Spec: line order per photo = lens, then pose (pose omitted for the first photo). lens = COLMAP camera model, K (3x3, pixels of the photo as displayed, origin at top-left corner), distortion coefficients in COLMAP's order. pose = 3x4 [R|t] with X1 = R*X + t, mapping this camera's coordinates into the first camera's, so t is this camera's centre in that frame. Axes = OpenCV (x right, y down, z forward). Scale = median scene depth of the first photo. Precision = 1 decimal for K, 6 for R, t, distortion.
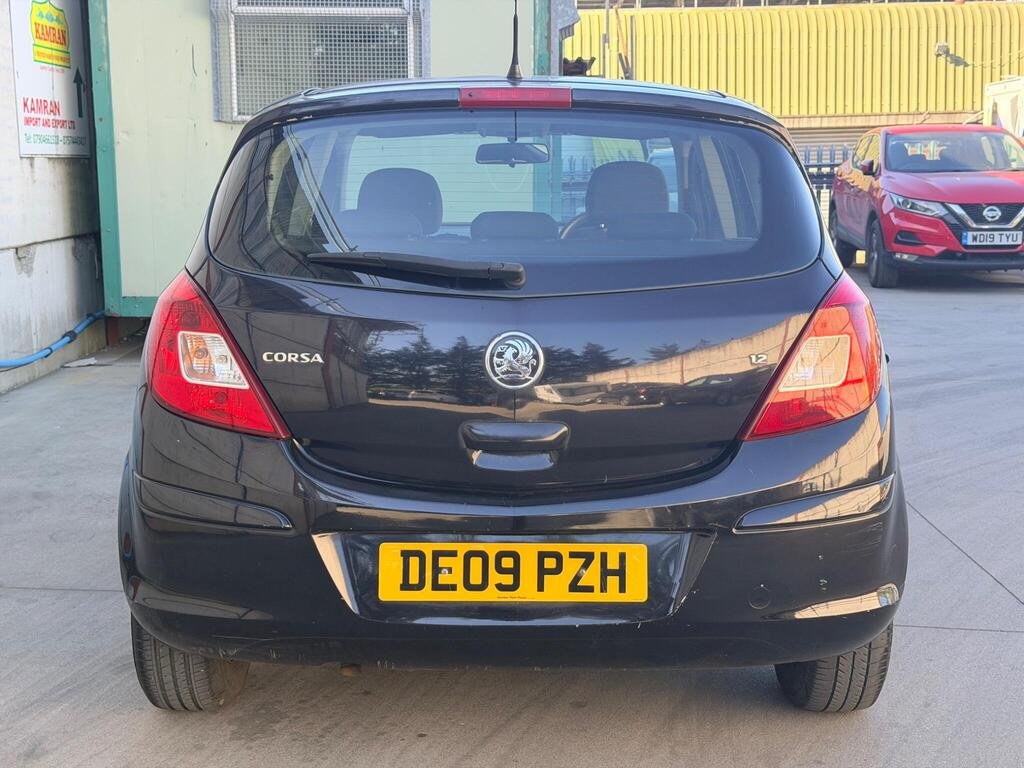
lens RADIAL K [[1419.1, 0, 512.0], [0, 1419.1, 384.0], [0, 0, 1]] dist [0.181904, -0.412317]
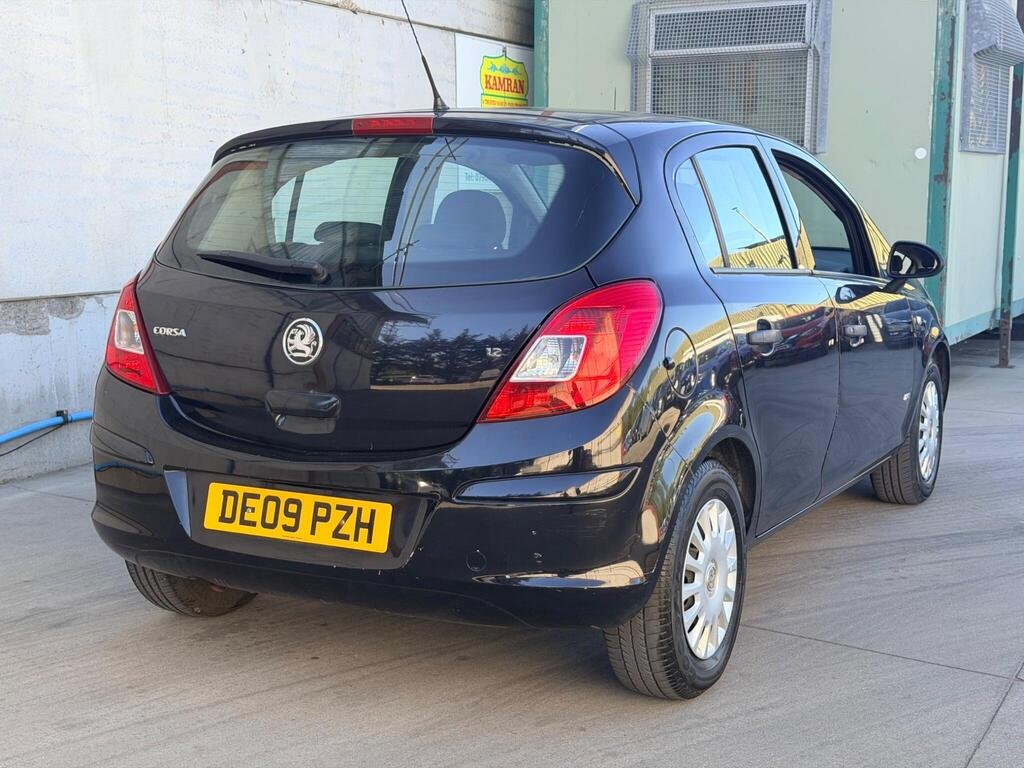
lens RADIAL K [[1419.1, 0, 512.0], [0, 1419.1, 384.0], [0, 0, 1]] dist [0.181904, -0.412317]
pose [[0.884290, 0.060829, -0.462958, 0.229136], [-0.072776, 0.997316, -0.007969, 0.005181], [0.461231, 0.040739, 0.886344, 0.002080]]
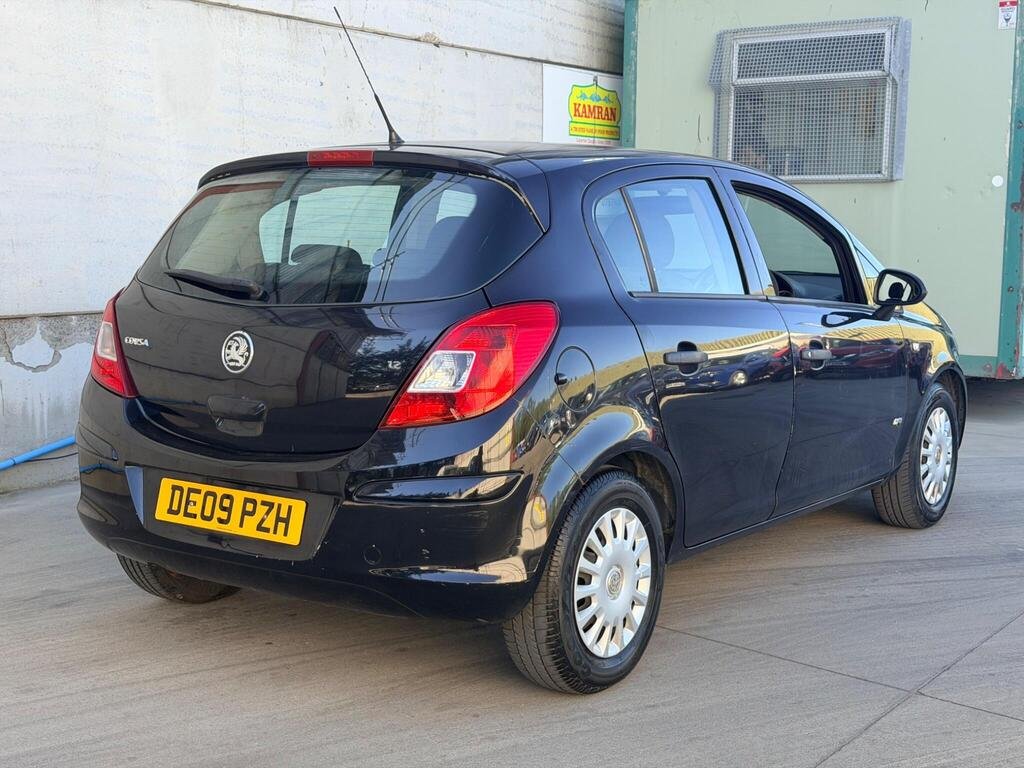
lens RADIAL K [[1419.1, 0, 512.0], [0, 1419.1, 384.0], [0, 0, 1]] dist [0.181904, -0.412317]
pose [[0.818073, 0.073444, -0.570406, 0.311363], [-0.098095, 0.995098, -0.012560, 0.001569], [0.566687, 0.066229, 0.821267, 0.013306]]
